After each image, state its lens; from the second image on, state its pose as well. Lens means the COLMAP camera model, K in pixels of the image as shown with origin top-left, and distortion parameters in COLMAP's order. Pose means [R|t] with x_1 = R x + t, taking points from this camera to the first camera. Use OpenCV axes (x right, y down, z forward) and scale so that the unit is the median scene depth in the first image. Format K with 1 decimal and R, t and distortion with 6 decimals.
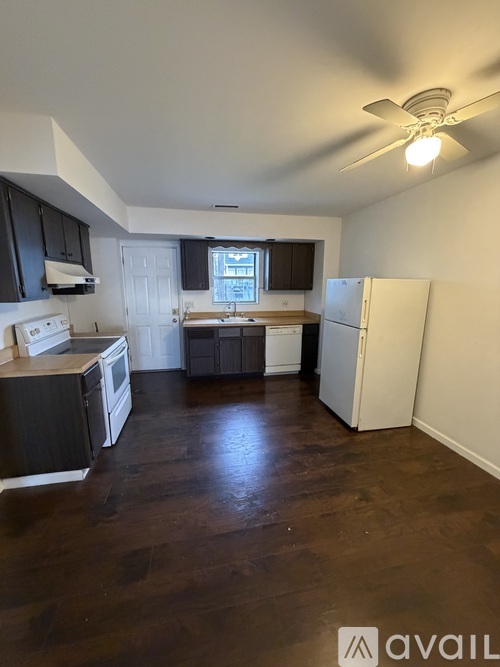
lens RADIAL K [[266.4, 0, 250.0], [0, 266.4, 333.5], [0, 0, 1]] dist [-0.001243, 0.000080]
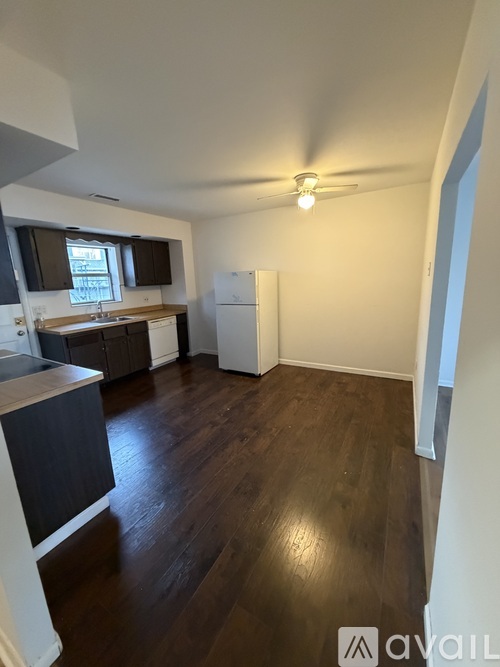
lens RADIAL K [[266.4, 0, 250.0], [0, 266.4, 333.5], [0, 0, 1]] dist [-0.001243, 0.000080]
pose [[0.663878, -0.178691, 0.726179, -0.420230], [0.177288, 0.980958, 0.079308, 0.008147], [-0.726523, 0.076092, 0.682916, 0.017817]]
